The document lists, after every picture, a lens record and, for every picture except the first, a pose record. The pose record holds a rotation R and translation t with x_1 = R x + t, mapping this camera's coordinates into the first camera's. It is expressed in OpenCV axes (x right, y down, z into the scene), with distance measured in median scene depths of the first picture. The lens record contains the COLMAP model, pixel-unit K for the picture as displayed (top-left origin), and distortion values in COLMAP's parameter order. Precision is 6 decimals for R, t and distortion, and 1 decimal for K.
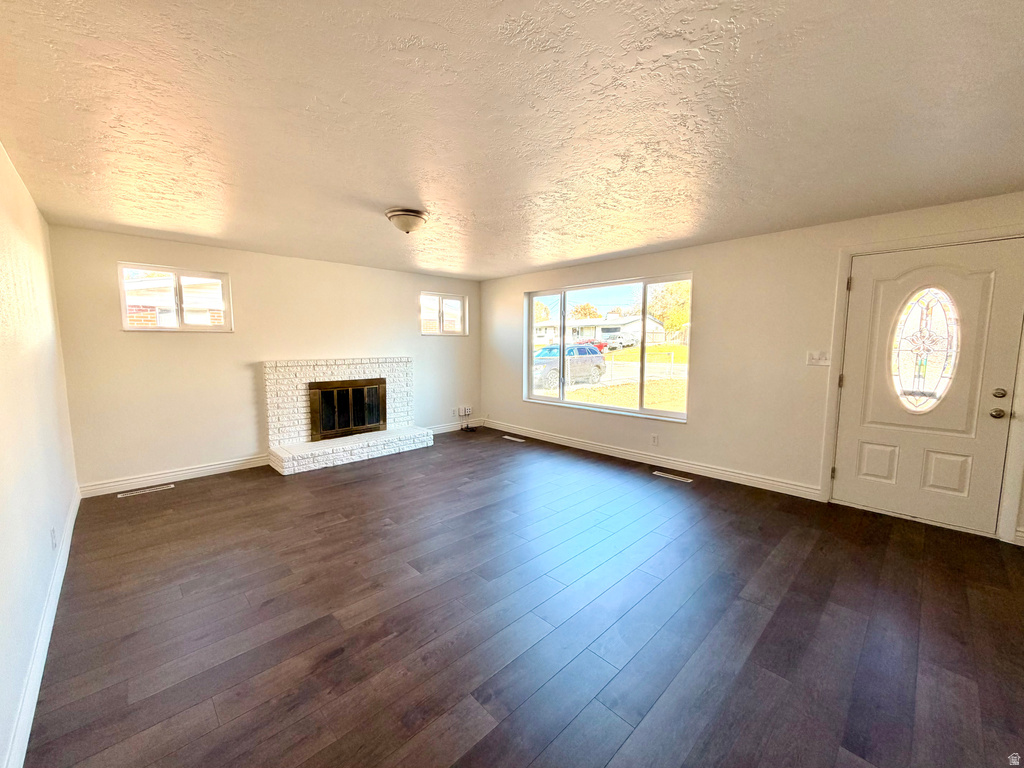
lens RADIAL K [[407.8, 0, 509.4], [0, 407.8, 386.0], [0, 0, 1]] dist [0.000627, -0.000127]
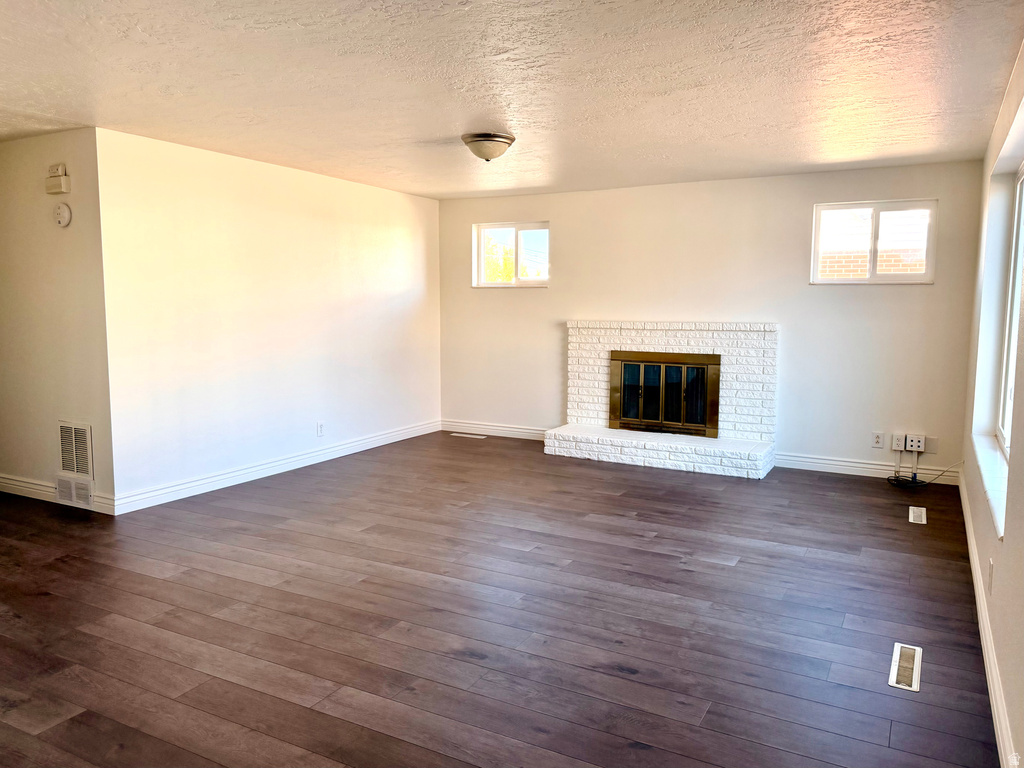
lens RADIAL K [[746.3, 0, 517.5], [0, 746.3, 381.3], [0, 0, 1]] dist [0.094982, -0.099234]
pose [[0.301561, 0.099930, -0.948196, 0.766323], [-0.107360, 0.991726, 0.070373, -0.030081], [0.947383, 0.080577, 0.309795, 0.380933]]
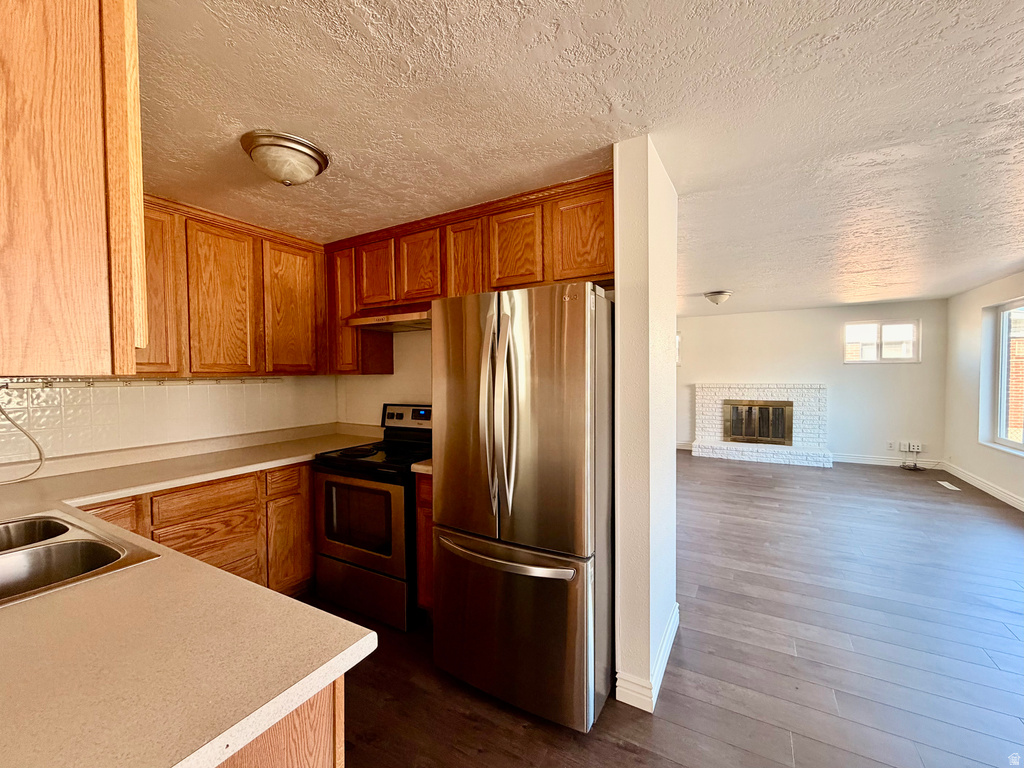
lens RADIAL K [[416.4, 0, 512.0], [0, 416.4, 384.0], [0, 0, 1]] dist [0.000255, -0.000021]
pose [[0.274842, 0.021341, -0.961252, 0.682840], [-0.092622, 0.995692, -0.004377, 0.011822], [0.957018, 0.090236, 0.275635, -0.120003]]
